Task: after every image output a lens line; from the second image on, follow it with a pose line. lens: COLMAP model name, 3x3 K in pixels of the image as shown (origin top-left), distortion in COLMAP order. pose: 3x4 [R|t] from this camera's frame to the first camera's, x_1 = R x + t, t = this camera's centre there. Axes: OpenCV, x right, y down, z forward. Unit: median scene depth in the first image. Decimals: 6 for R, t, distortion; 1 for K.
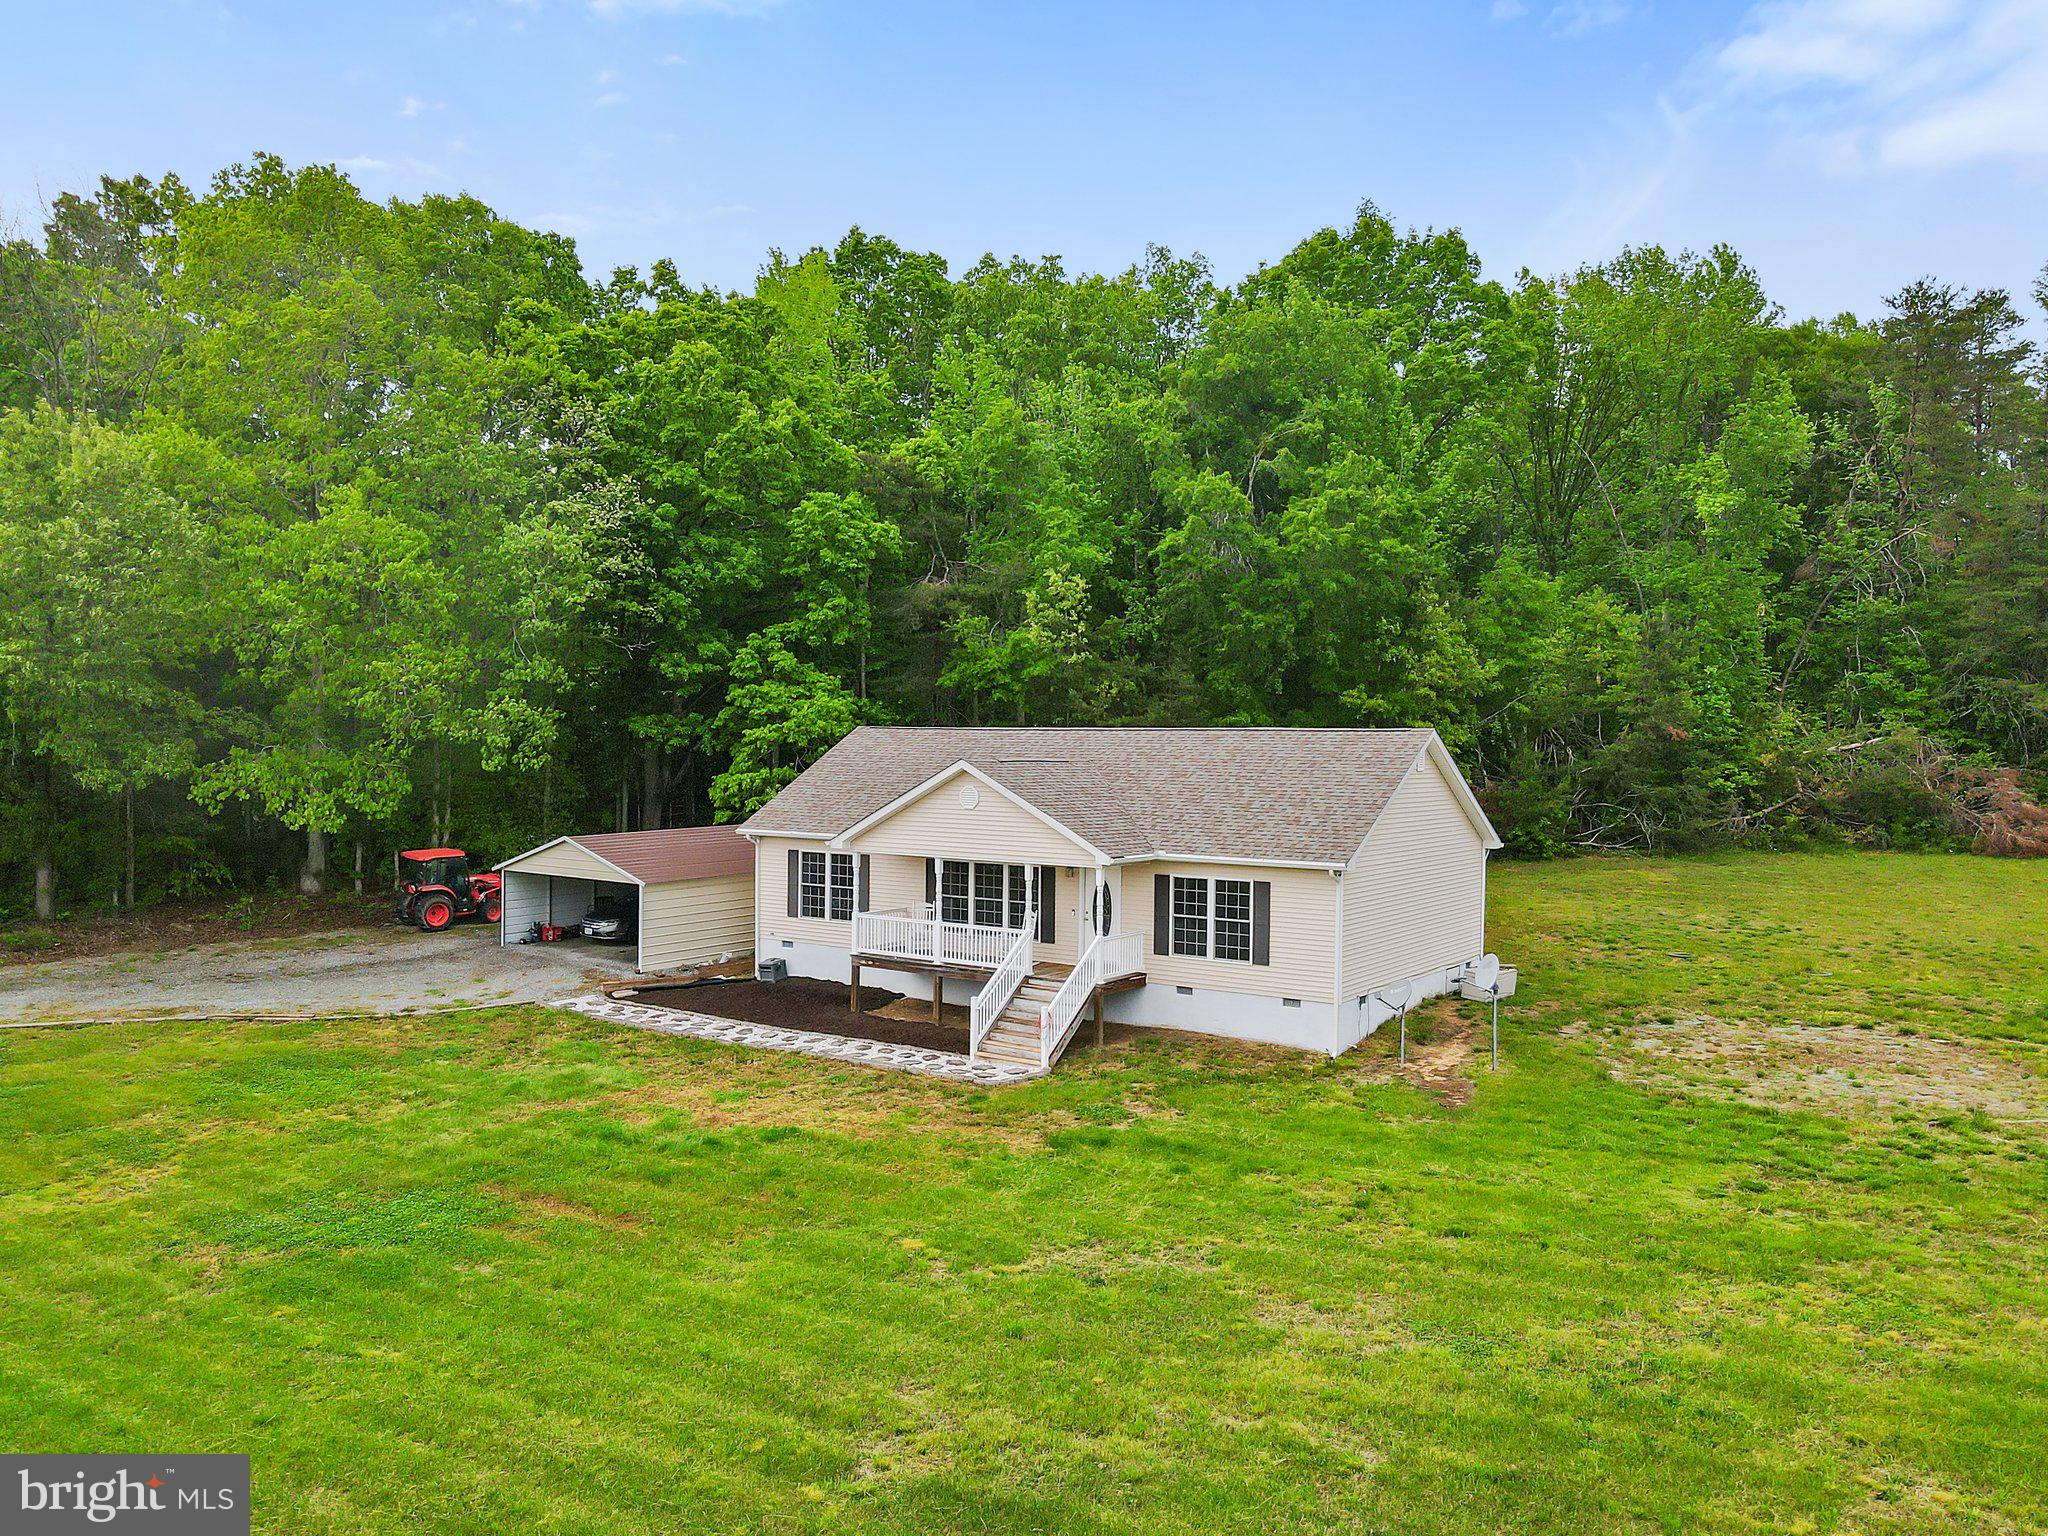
lens RADIAL K [[1438.4, 0, 1023.0], [0, 1438.4, 763.4], [0, 0, 1]] dist [0.004159, 0.000797]
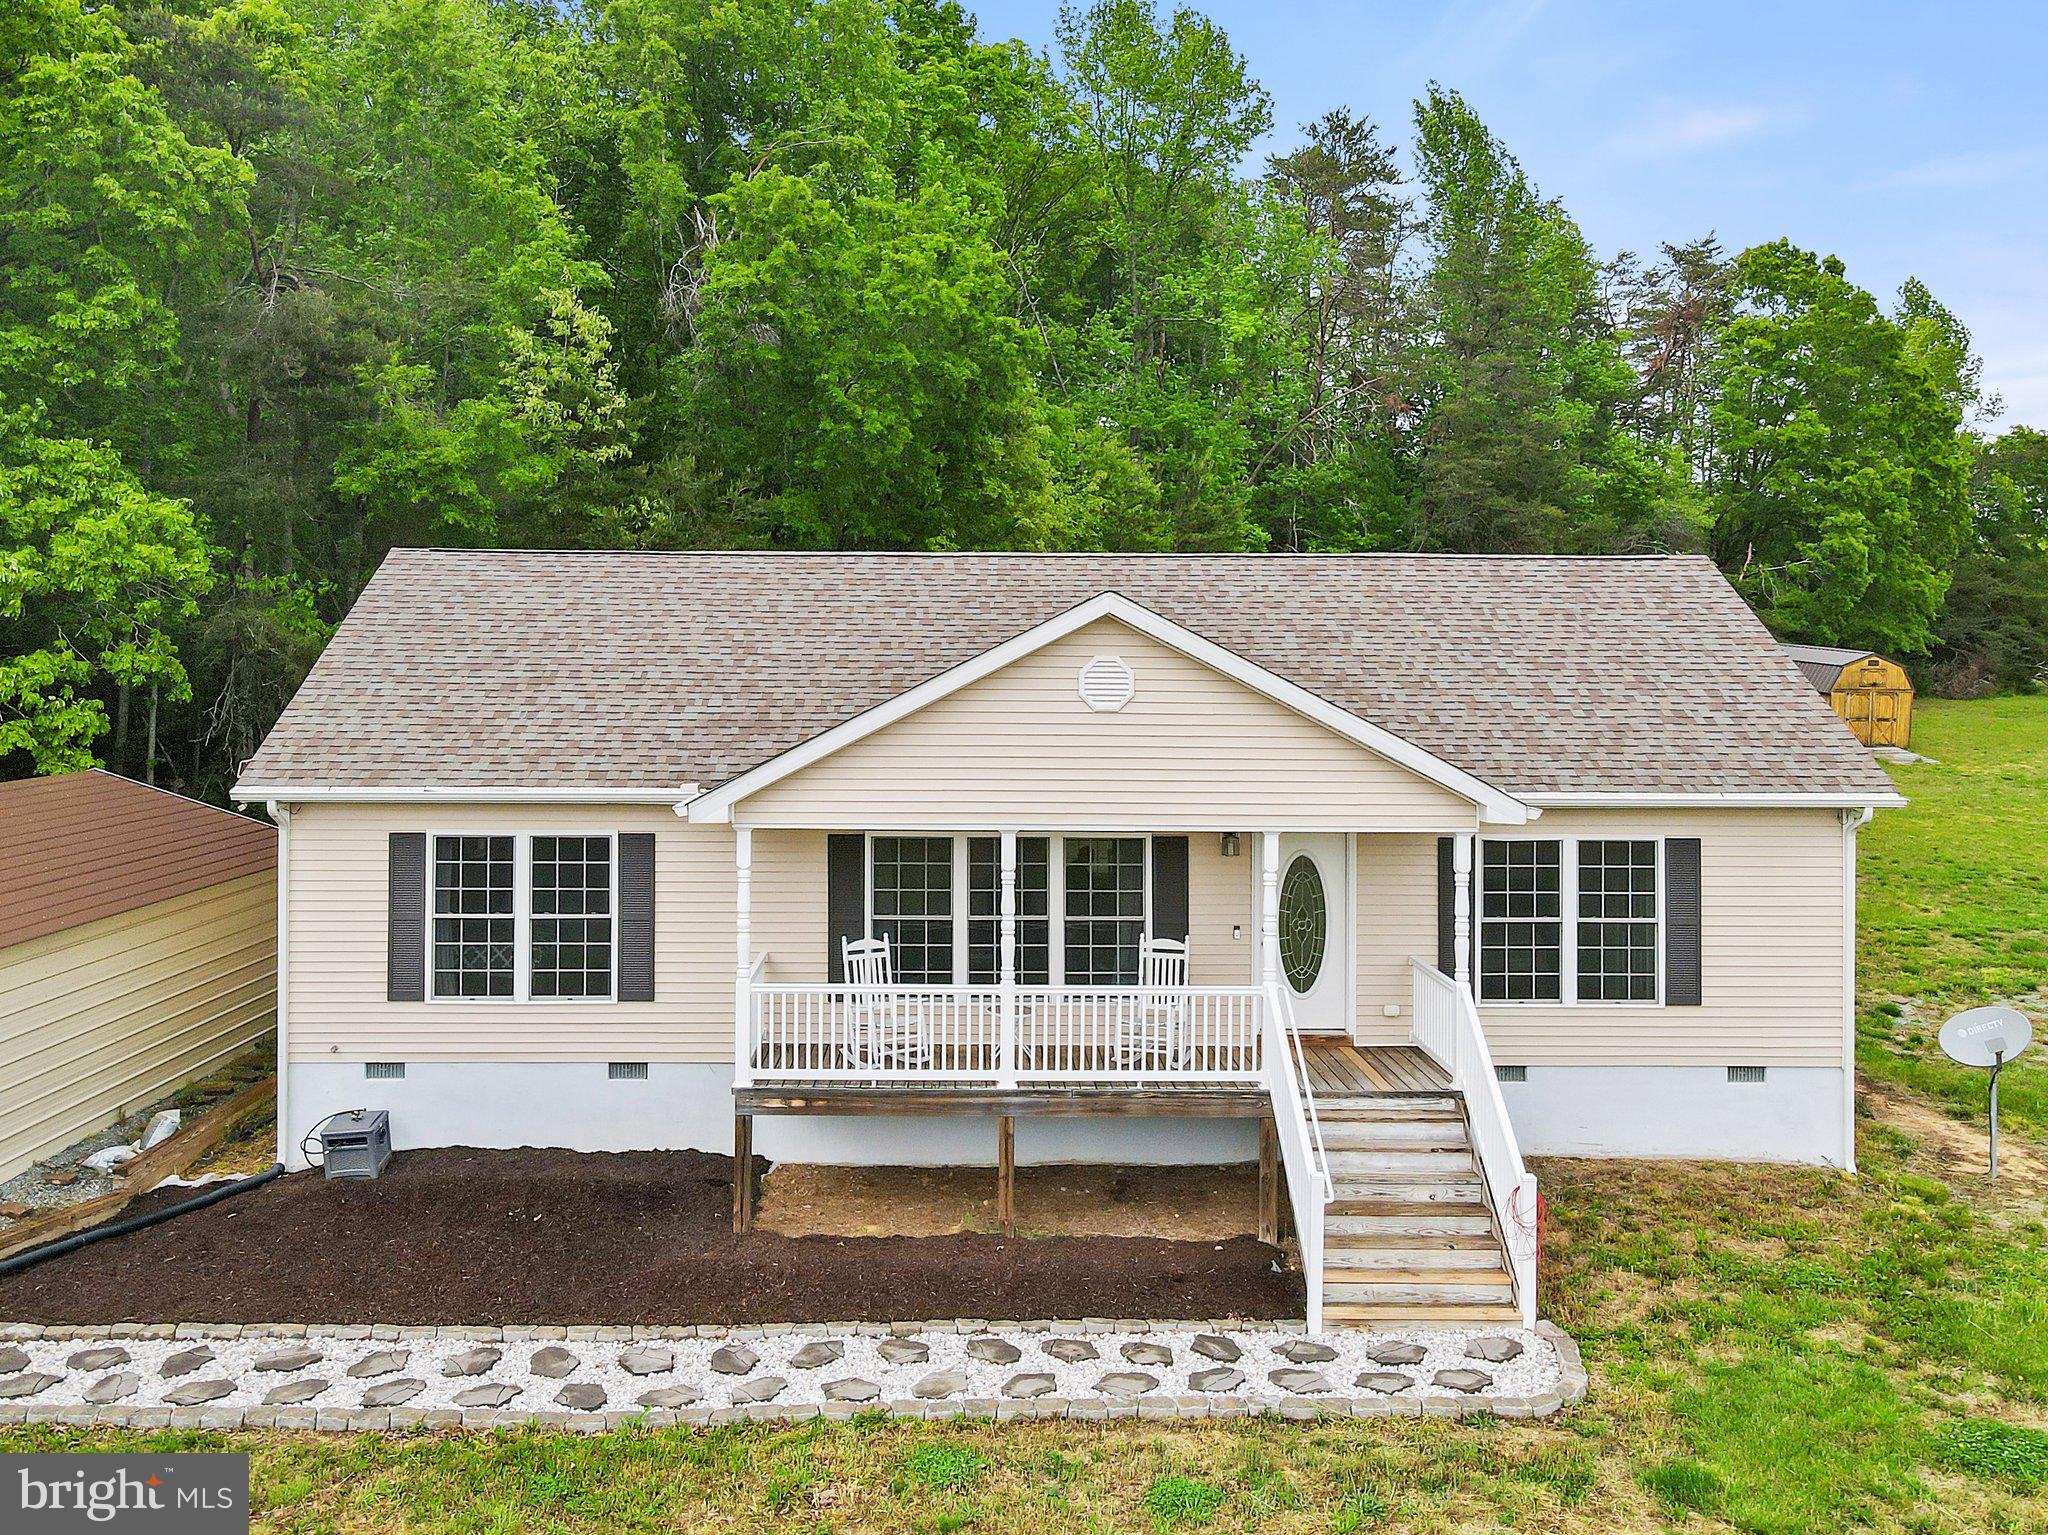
lens RADIAL K [[1757.2, 0, 1032.0], [0, 1757.2, 678.0], [0, 0, 1]] dist [0.001584, 0.014616]
pose [[0.816533, -0.005656, 0.577272, -0.304551], [0.009938, 0.999942, -0.004259, 0.021664], [-0.577214, 0.009215, 0.816541, 0.515781]]
